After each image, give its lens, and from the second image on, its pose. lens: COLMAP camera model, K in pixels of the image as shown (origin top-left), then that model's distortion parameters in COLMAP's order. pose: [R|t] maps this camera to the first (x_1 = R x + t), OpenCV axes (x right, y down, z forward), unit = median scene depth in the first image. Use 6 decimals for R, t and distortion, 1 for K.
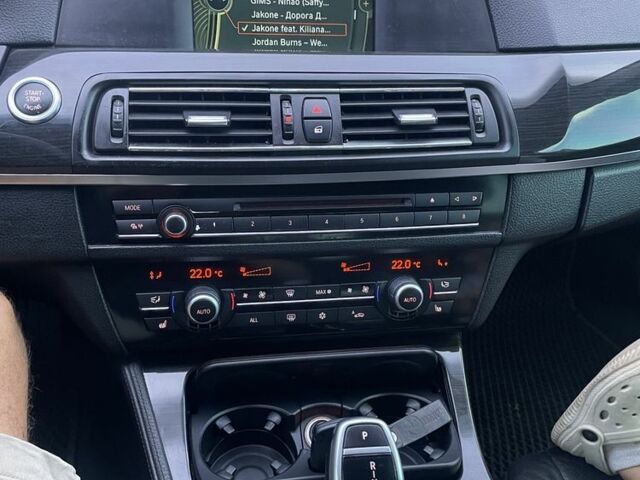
lens RADIAL K [[604.2, 0, 320.0], [0, 604.2, 240.0], [0, 0, 1]] dist [0.098612, -0.468577]
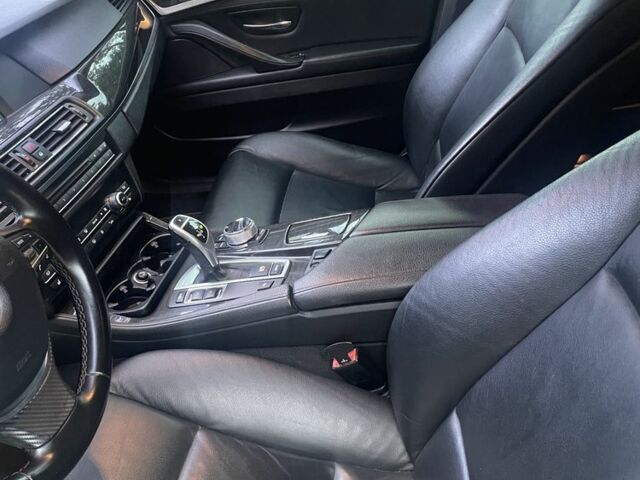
lens RADIAL K [[604.2, 0, 320.0], [0, 604.2, 240.0], [0, 0, 1]] dist [0.098612, -0.468577]
pose [[0.348480, -0.610955, 0.710841, -0.862703], [0.588376, 0.732934, 0.341500, -0.081073], [-0.729641, 0.299236, 0.614884, -0.521238]]
